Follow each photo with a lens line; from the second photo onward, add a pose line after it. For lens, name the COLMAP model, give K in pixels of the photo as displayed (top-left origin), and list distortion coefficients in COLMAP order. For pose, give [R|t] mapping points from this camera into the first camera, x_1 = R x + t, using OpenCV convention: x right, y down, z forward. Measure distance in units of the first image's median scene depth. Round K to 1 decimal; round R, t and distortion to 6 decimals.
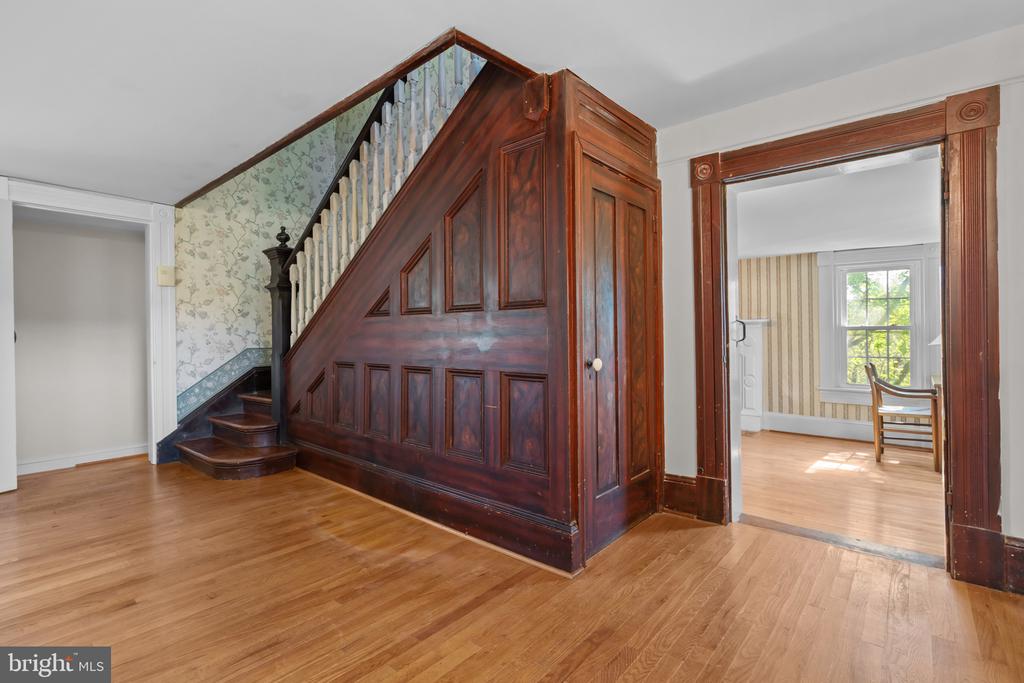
lens RADIAL K [[477.7, 0, 507.2], [0, 477.7, 337.9], [0, 0, 1]] dist [-0.003496, -0.000164]
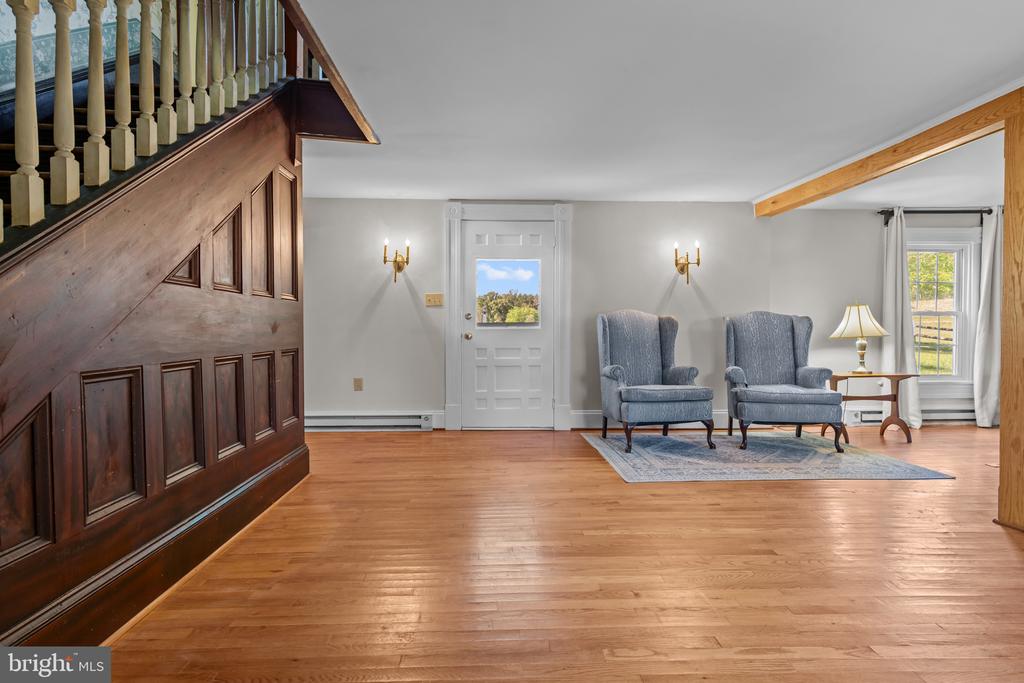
lens RADIAL K [[515.5, 0, 508.1], [0, 515.5, 339.0], [0, 0, 1]] dist [0.002746, -0.000687]
pose [[-0.685465, -0.016074, 0.727928, -1.196721], [0.003240, 0.999679, 0.025126, 0.012904], [-0.728099, 0.019581, -0.685193, 1.302530]]
